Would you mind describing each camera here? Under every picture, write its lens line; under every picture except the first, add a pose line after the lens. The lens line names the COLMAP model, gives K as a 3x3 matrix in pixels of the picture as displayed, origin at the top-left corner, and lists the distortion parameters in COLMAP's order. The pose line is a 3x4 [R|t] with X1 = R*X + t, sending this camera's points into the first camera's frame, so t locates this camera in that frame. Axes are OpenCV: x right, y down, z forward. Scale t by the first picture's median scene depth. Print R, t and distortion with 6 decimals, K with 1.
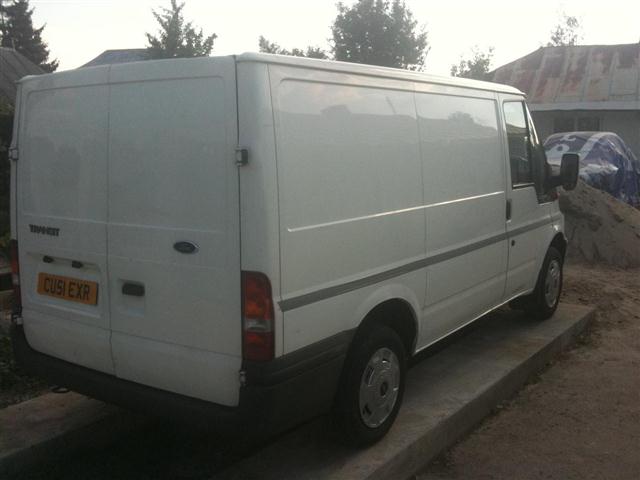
lens RADIAL K [[690.6, 0, 320.0], [0, 690.6, 240.0], [0, 0, 1]] dist [0.130913, -0.440458]
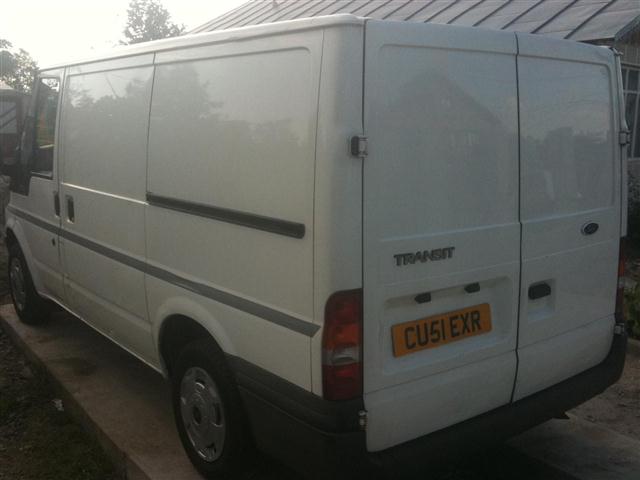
lens RADIAL K [[737.2, 0, 320.0], [0, 737.2, 240.0], [0, 0, 1]] dist [-0.005807, -0.595888]
pose [[0.289382, -0.143304, 0.946426, -1.129000], [0.150306, 0.983267, 0.102924, -0.122030], [-0.945339, 0.112470, 0.306079, 0.885520]]
